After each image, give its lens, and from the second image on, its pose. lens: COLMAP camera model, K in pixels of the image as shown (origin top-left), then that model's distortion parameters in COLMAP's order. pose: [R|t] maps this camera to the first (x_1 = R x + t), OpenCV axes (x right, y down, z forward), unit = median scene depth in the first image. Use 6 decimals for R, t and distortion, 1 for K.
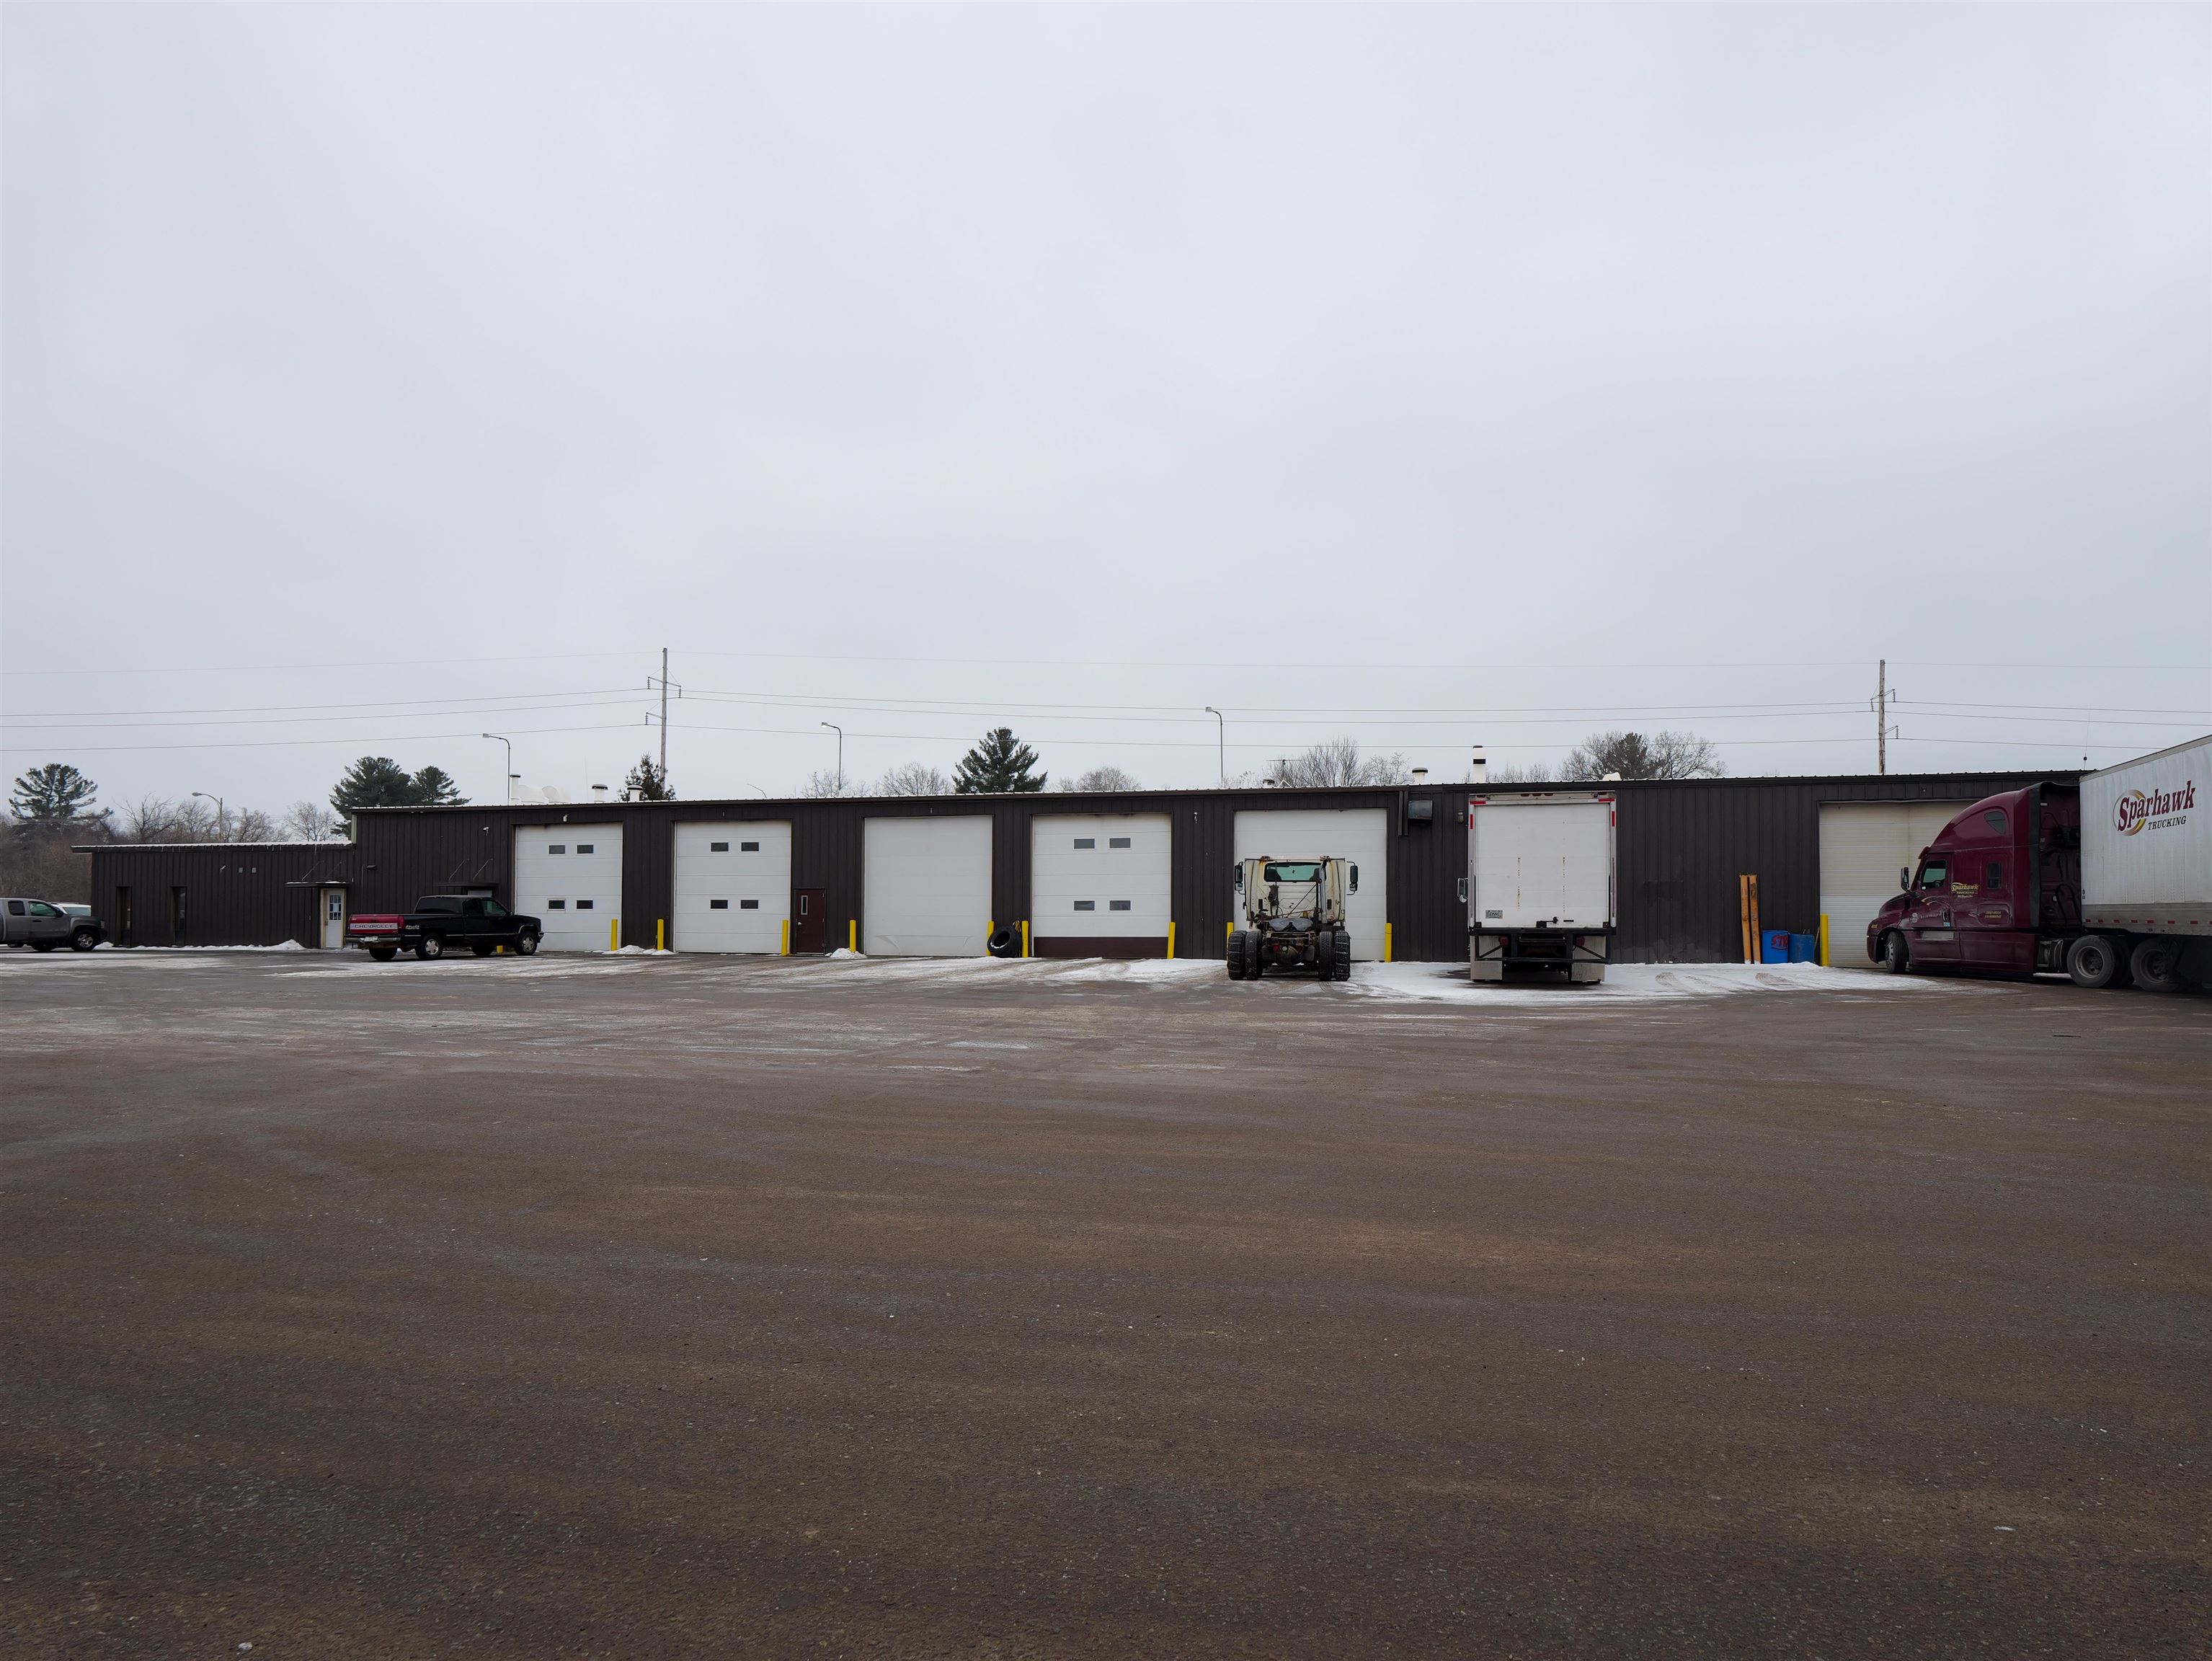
lens RADIAL K [[1200.0, 0, 1171.6], [0, 1200.0, 881.6], [0, 0, 1]] dist [-0.001808, -0.002295]
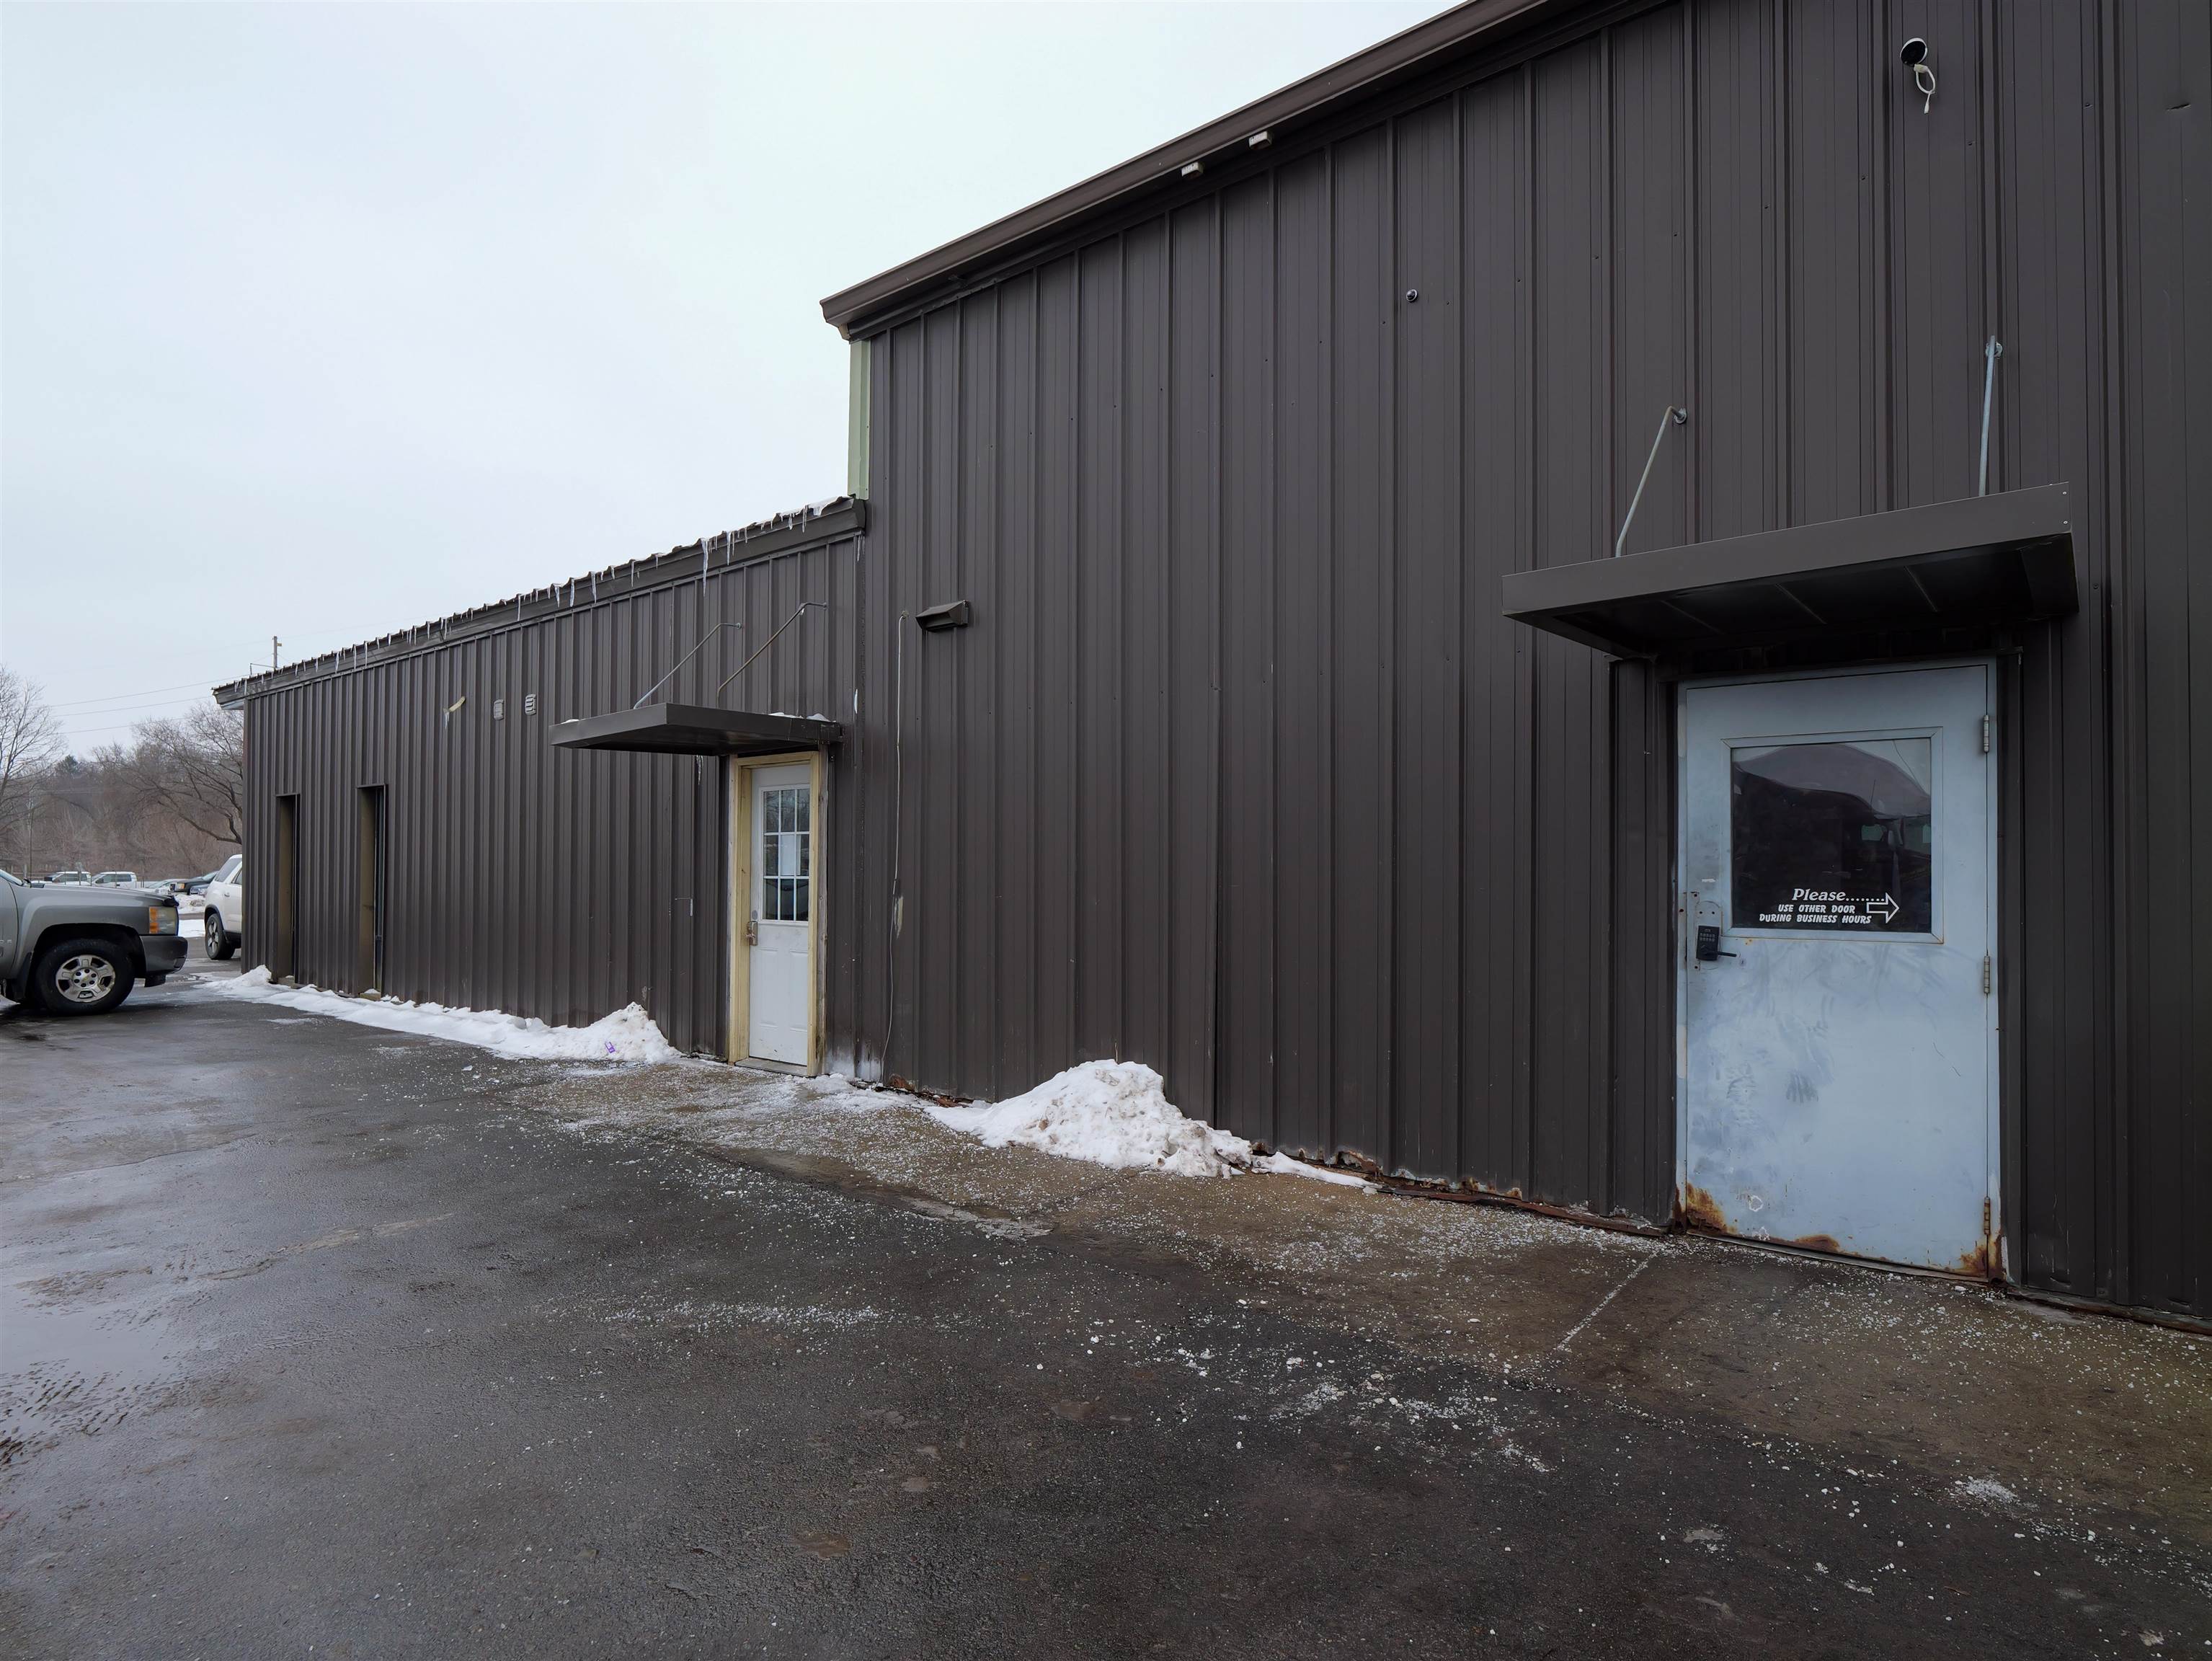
lens RADIAL K [[1200.0, 0, 1109.8], [0, 1200.0, 838.7], [0, 0, 1]] dist [-0.001808, -0.002295]
pose [[0.901032, -0.012253, -0.433580, -0.600110], [0.013287, 0.999912, -0.000645, 0.020852], [0.433550, -0.005180, 0.901115, 0.898083]]
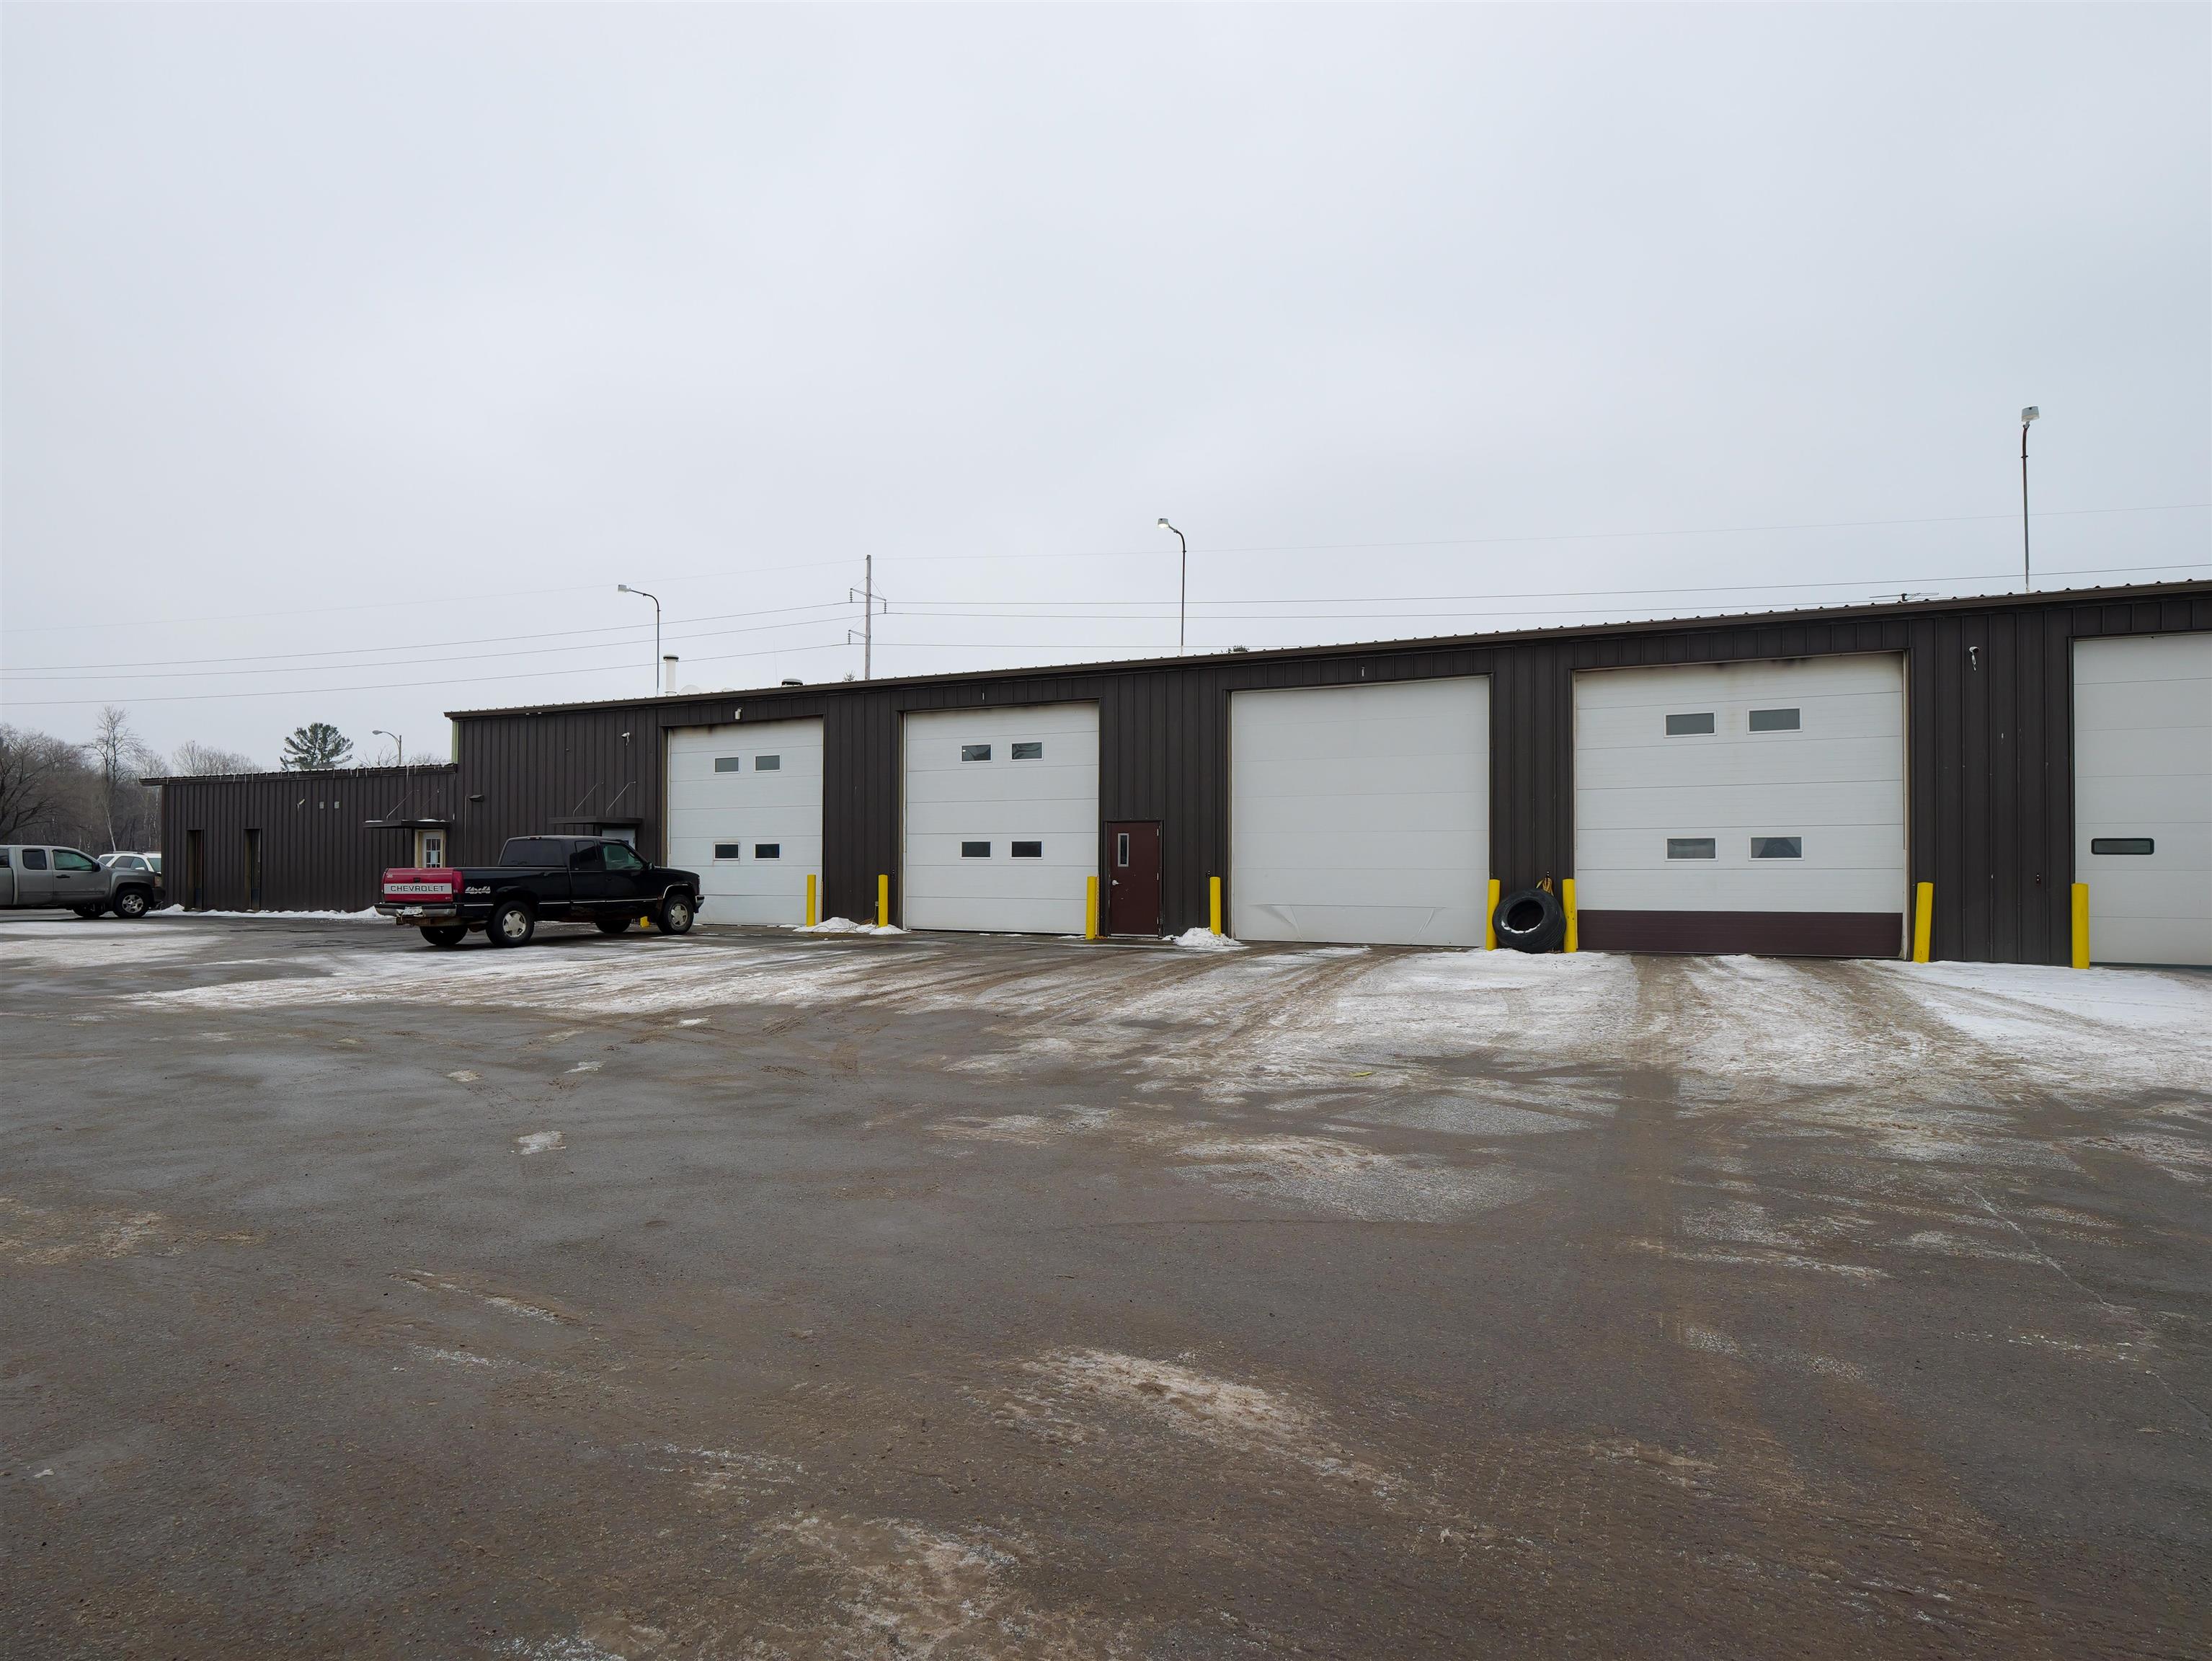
lens RADIAL K [[1200.0, 0, 1101.5], [0, 1200.0, 829.5], [0, 0, 1]] dist [-0.001808, -0.002295]
pose [[0.979561, -0.007462, -0.201011, -0.195943], [0.007055, 0.999971, -0.002737, 0.010961], [0.201026, 0.001263, 0.979585, 0.428792]]
